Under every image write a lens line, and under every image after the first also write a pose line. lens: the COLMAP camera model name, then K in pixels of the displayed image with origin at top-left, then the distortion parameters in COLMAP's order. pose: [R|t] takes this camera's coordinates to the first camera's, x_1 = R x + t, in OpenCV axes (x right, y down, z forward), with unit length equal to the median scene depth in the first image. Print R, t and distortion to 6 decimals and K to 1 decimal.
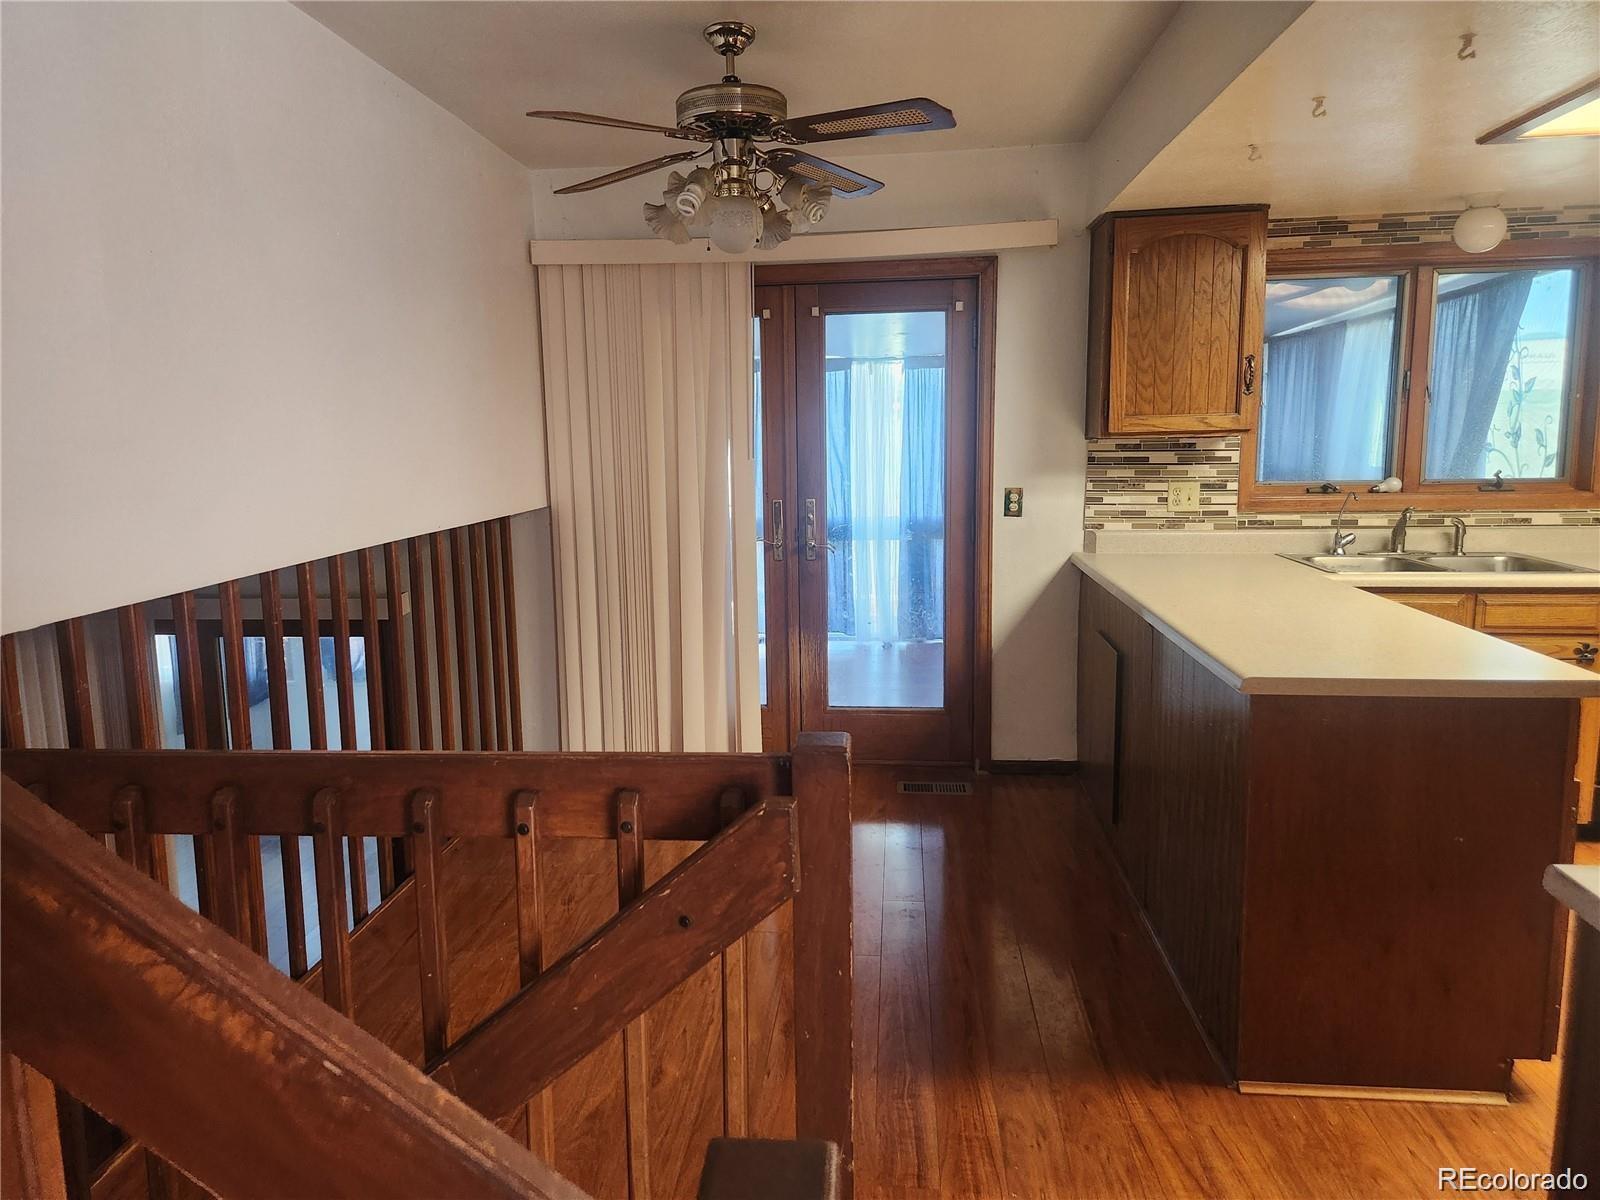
lens RADIAL K [[1067.3, 0, 801.4], [0, 1067.3, 571.5], [0, 0, 1]] dist [0.079271, -0.057555]
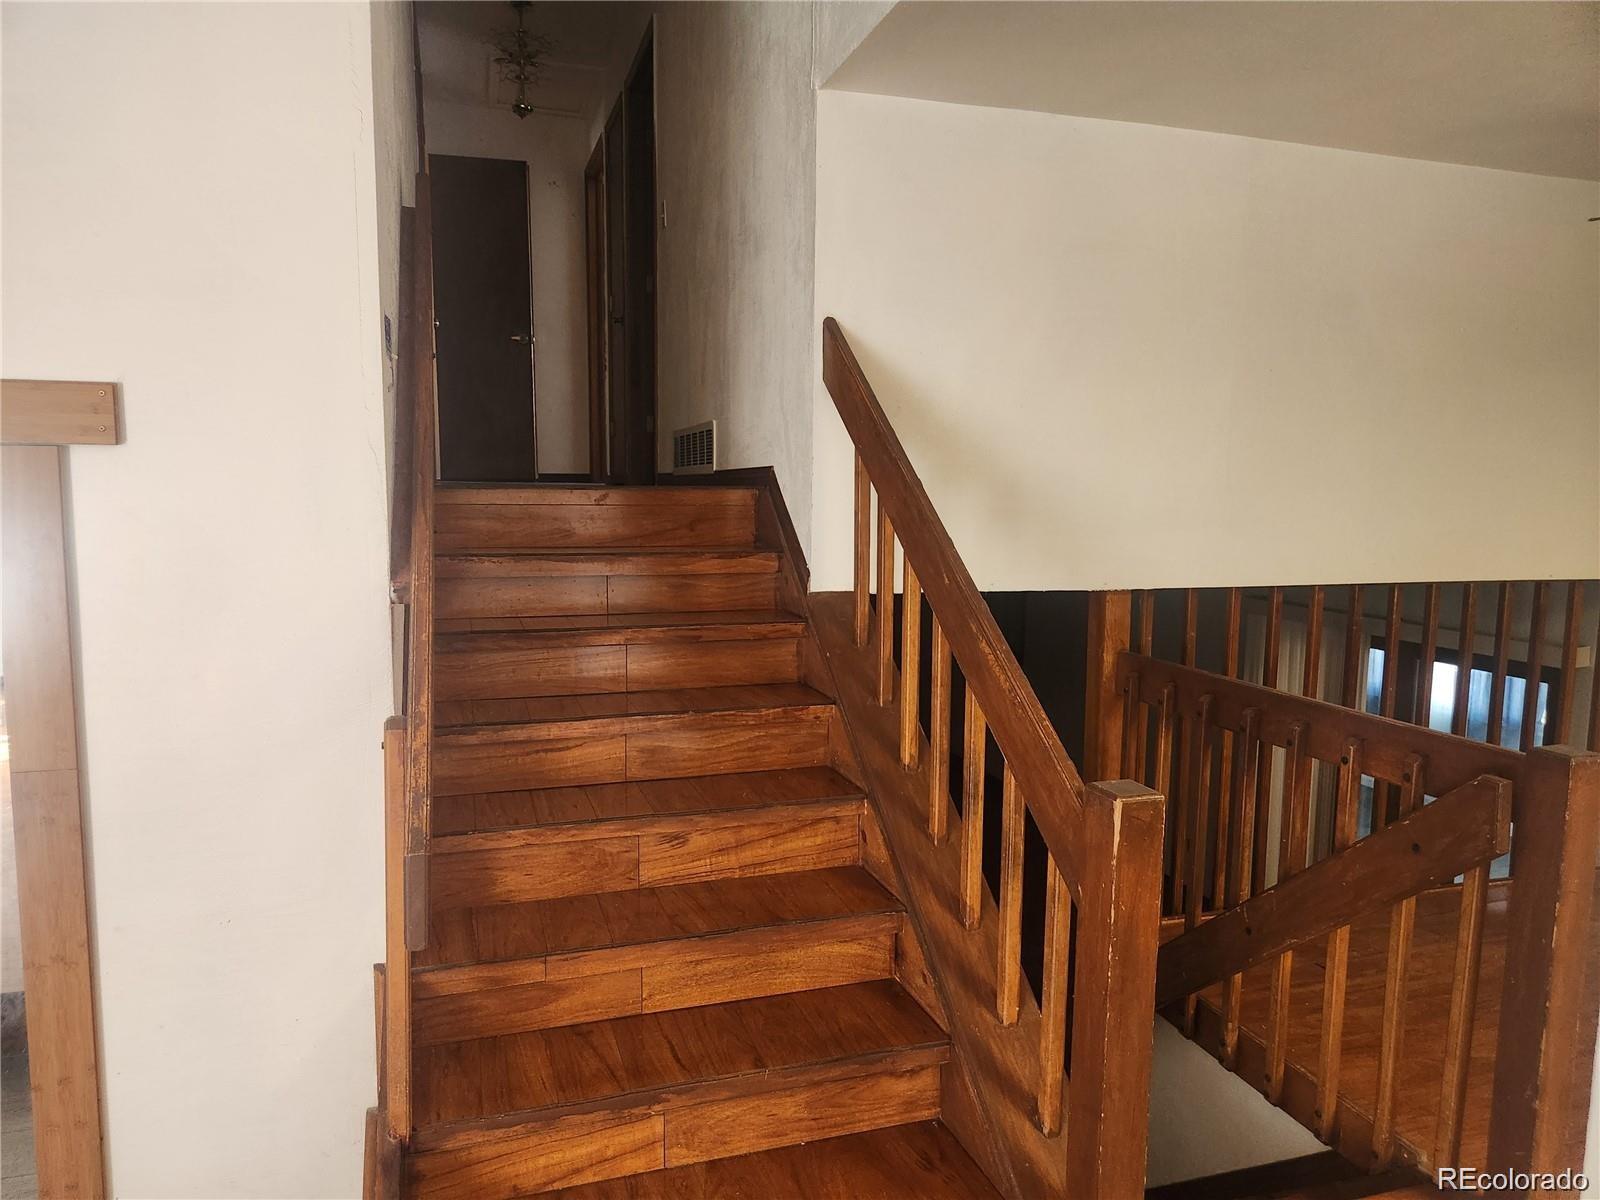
lens RADIAL K [[1067.3, 0, 801.4], [0, 1067.3, 571.5], [0, 0, 1]] dist [0.079271, -0.057555]
pose [[0.397401, 0.099848, -0.912197, 0.874848], [-0.143759, 0.988563, 0.045578, 0.028535], [0.906314, 0.113024, 0.407210, -0.339950]]
